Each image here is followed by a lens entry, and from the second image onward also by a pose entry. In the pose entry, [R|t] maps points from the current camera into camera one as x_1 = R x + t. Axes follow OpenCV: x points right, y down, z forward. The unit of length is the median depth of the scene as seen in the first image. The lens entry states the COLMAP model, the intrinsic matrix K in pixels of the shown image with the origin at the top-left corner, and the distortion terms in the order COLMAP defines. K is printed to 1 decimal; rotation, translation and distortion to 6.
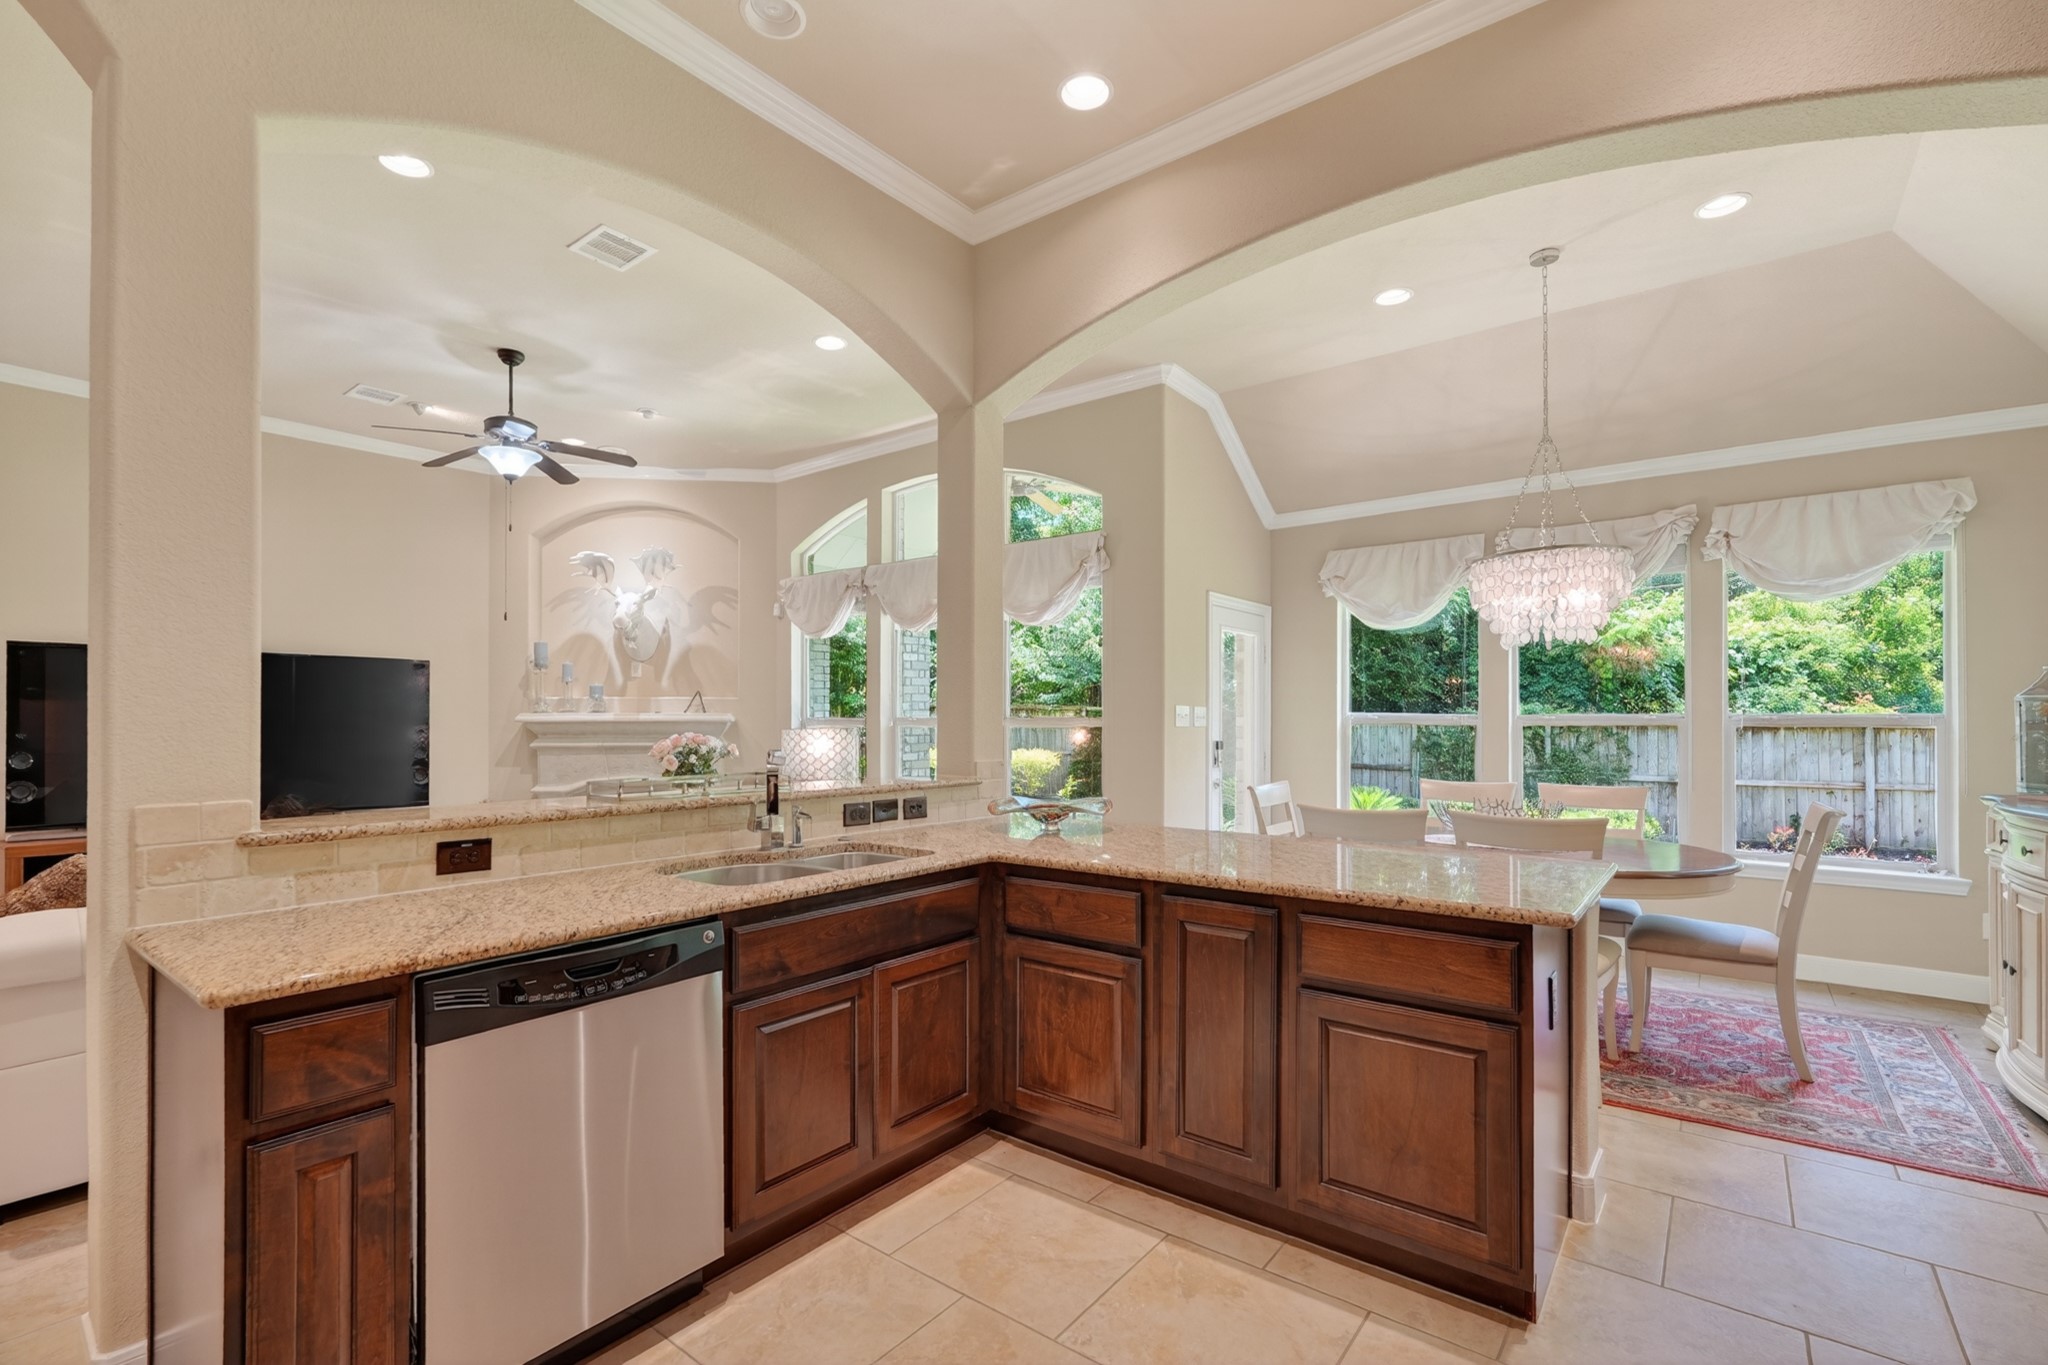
lens RADIAL K [[908.9, 0, 1016.9], [0, 908.9, 714.2], [0, 0, 1]] dist [-0.003667, 0.000440]
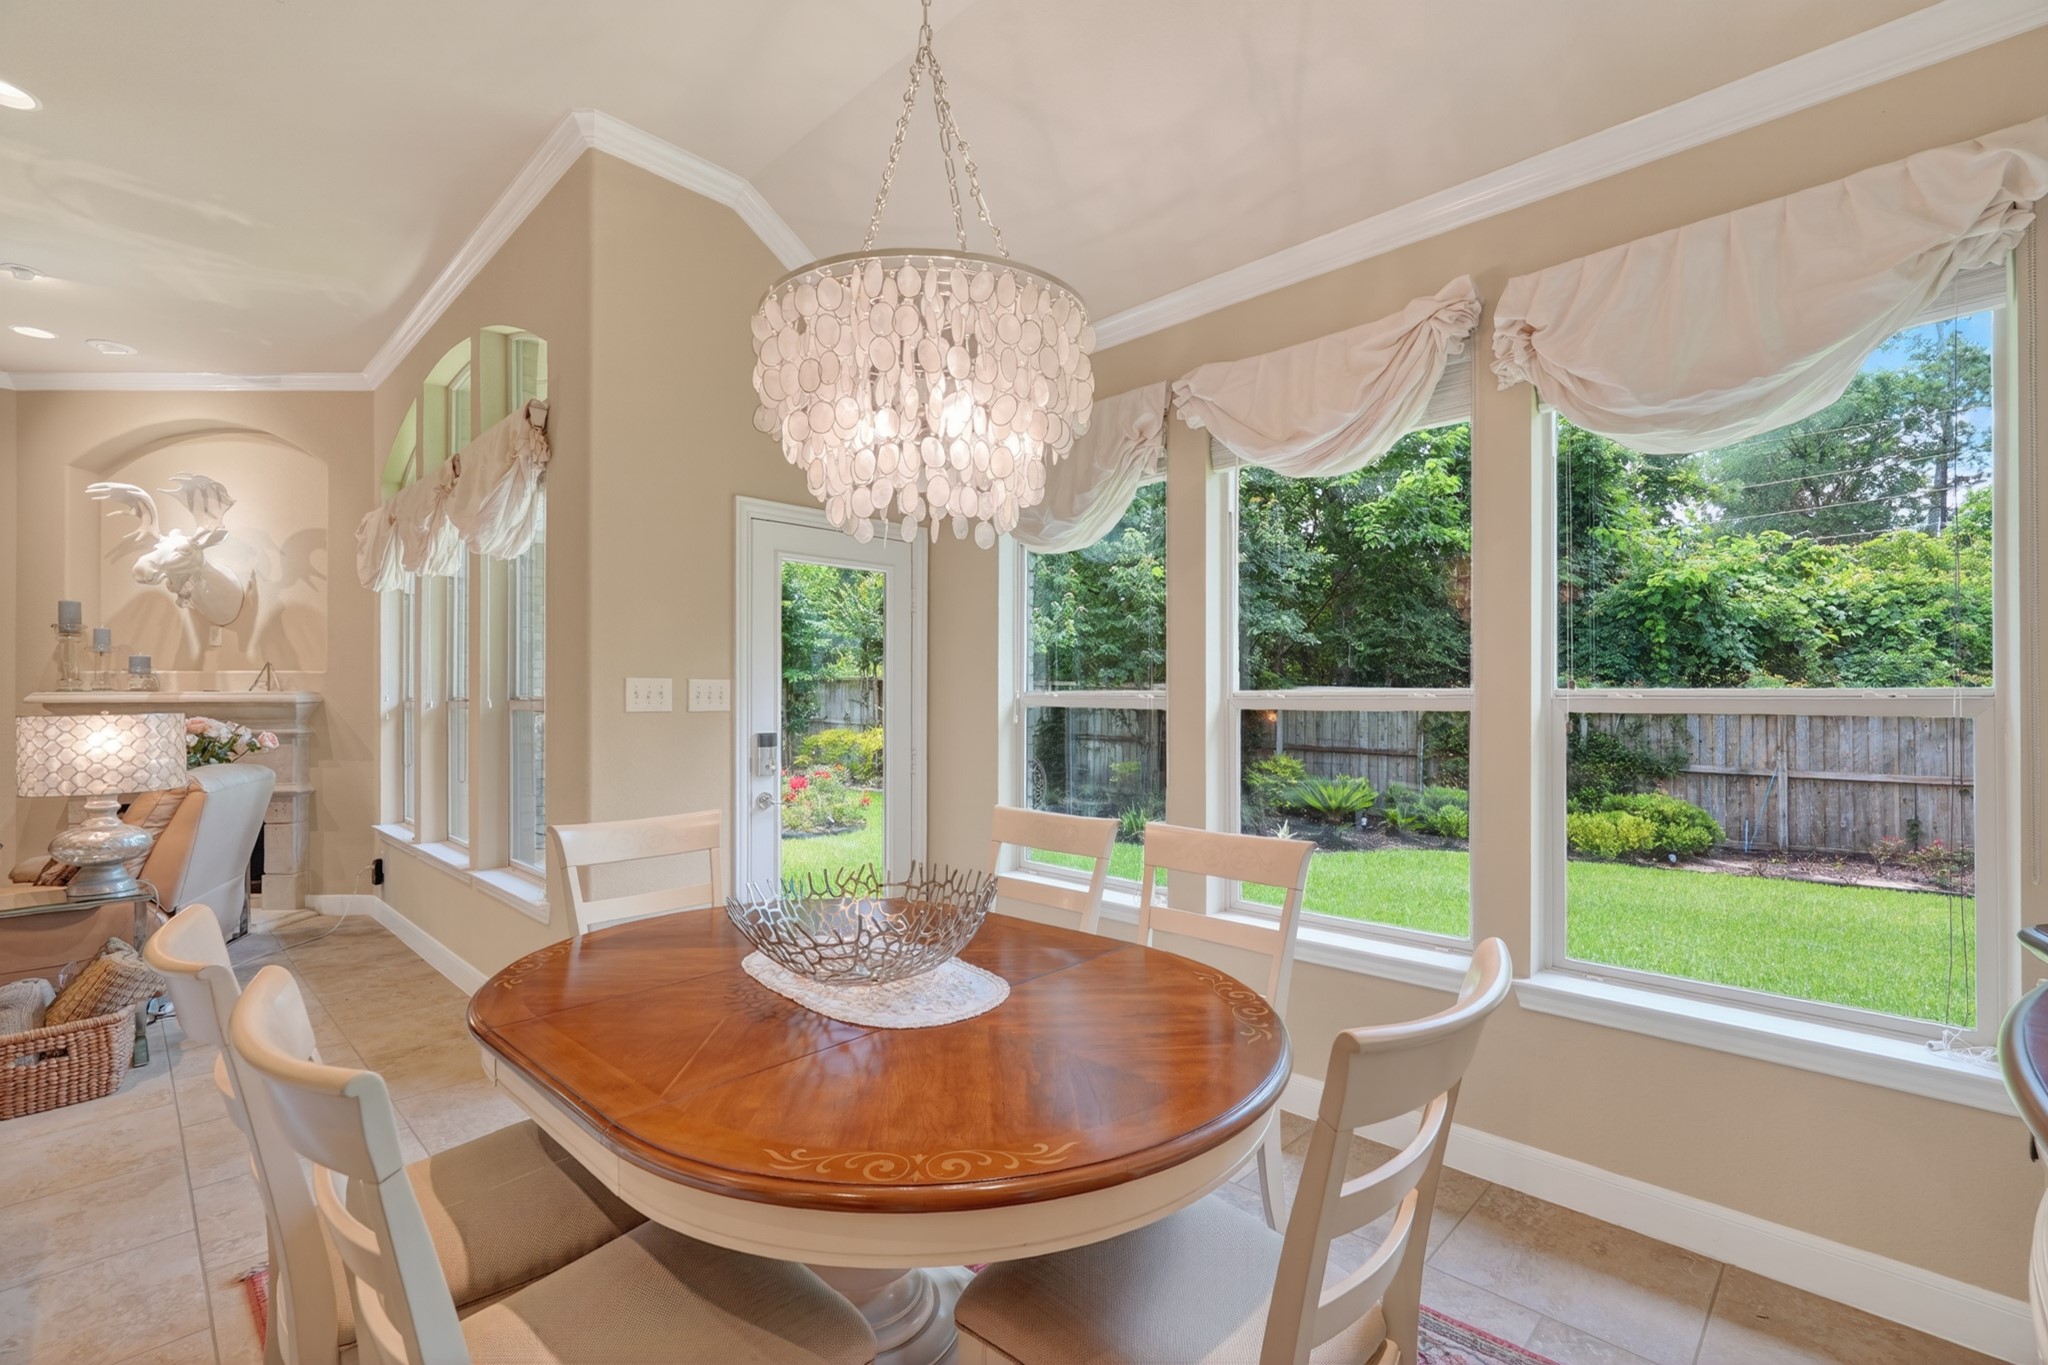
lens RADIAL K [[903.0, 0, 1023.1], [0, 903.0, 690.5], [0, 0, 1]] dist [-0.015513, 0.006071]
pose [[0.994014, -0.002286, -0.109231, 0.370793], [0.002438, 0.999996, 0.001254, -0.001476], [0.109228, -0.001513, 0.994016, 0.318664]]
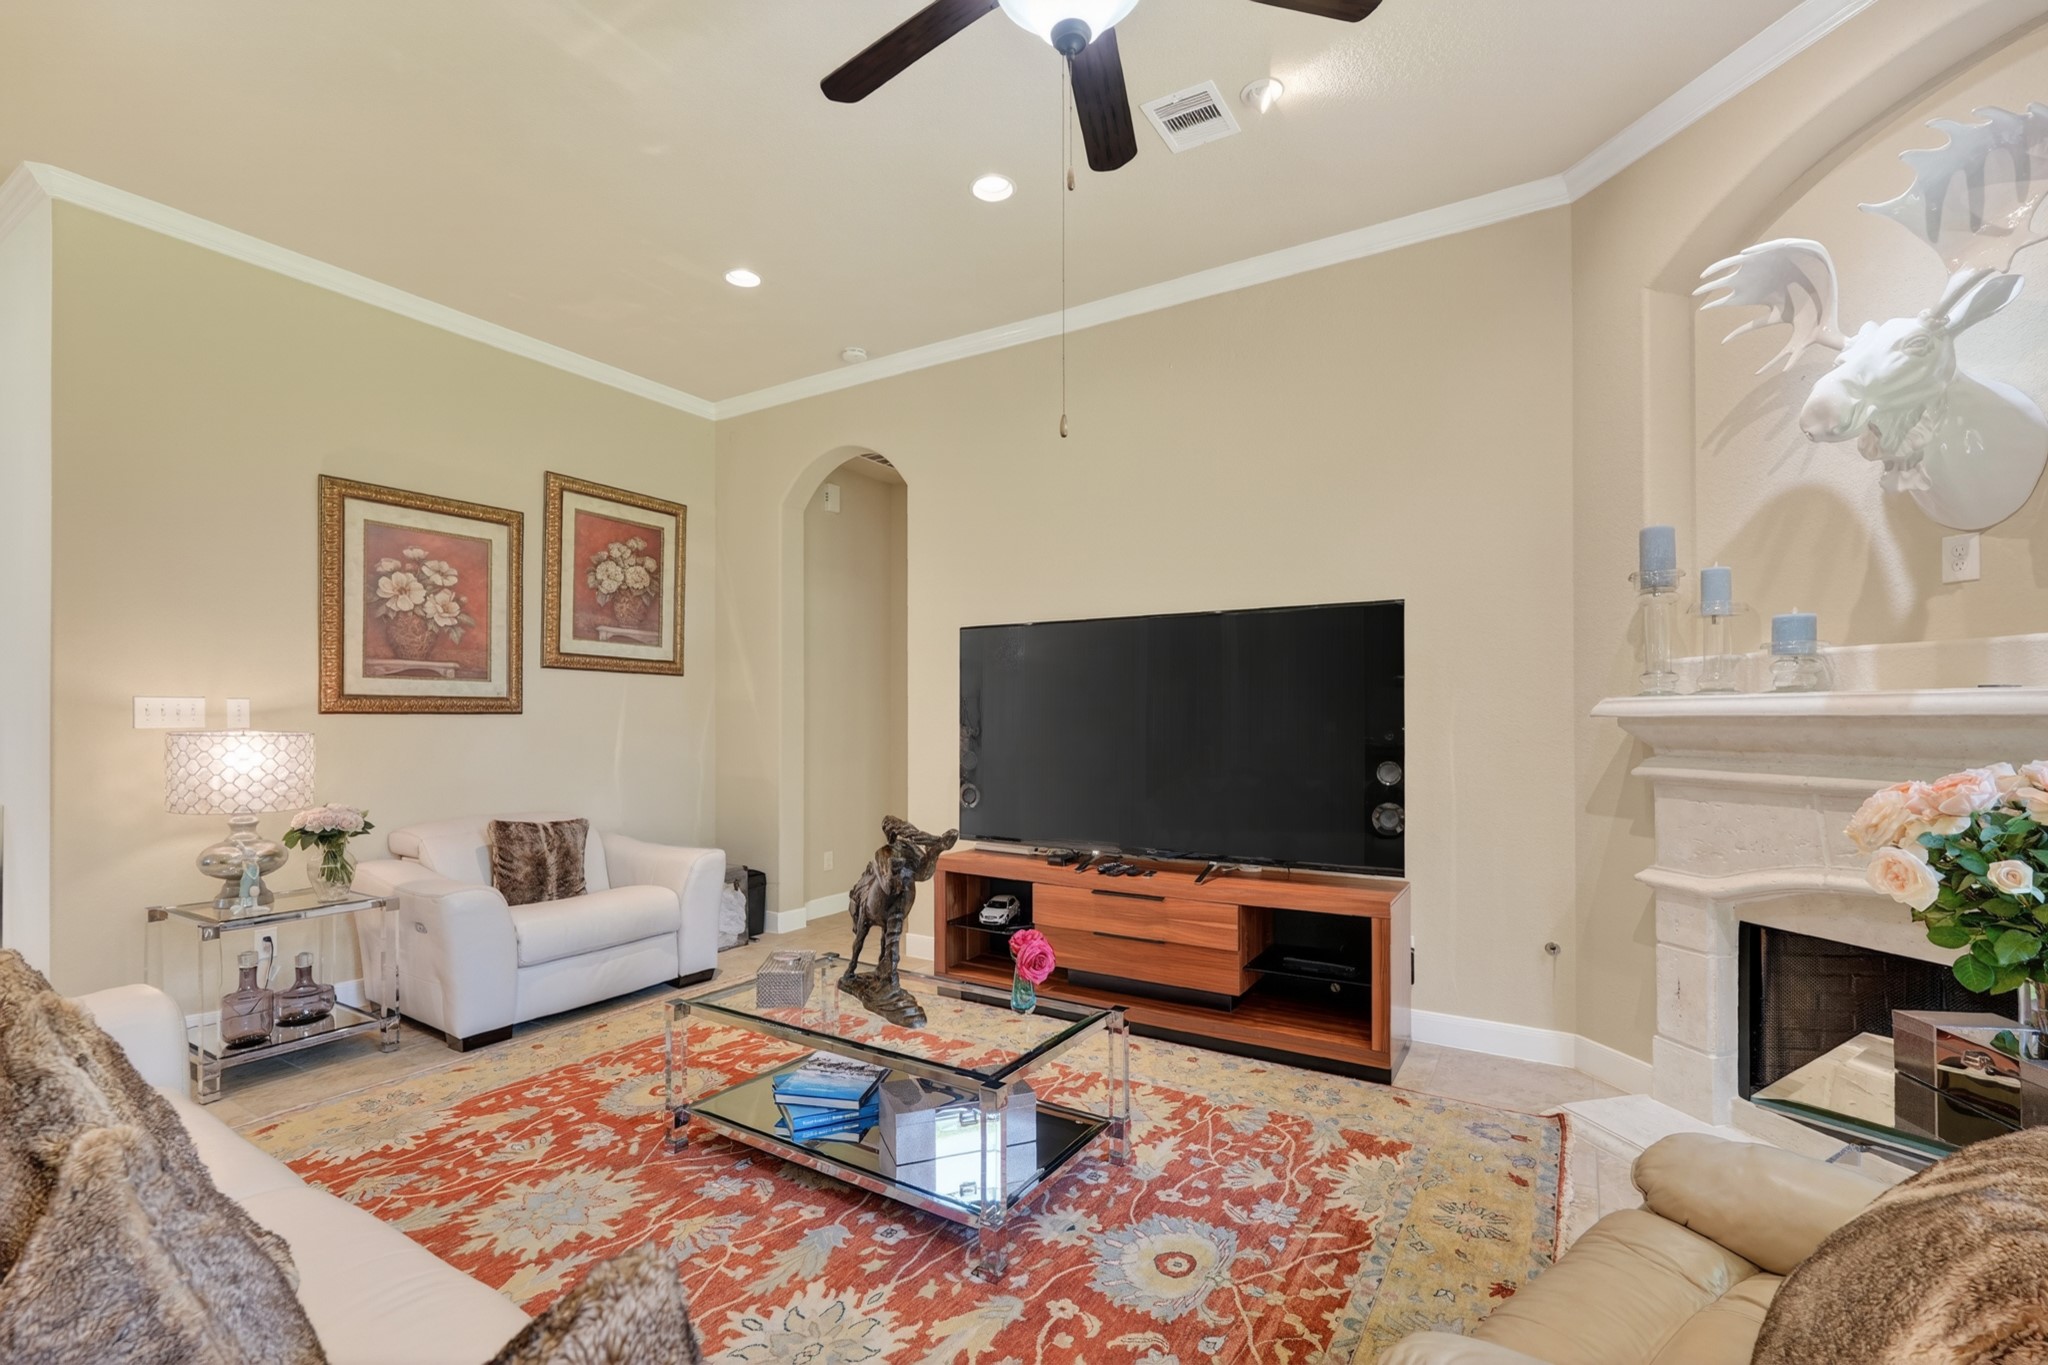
lens RADIAL K [[908.9, 0, 1016.9], [0, 908.9, 714.2], [0, 0, 1]] dist [-0.003667, 0.000440]
pose [[0.117000, -0.003360, -0.993126, -0.139259], [0.008440, 0.999962, -0.002389, 0.005403], [0.993096, -0.008103, 0.117024, 0.645322]]
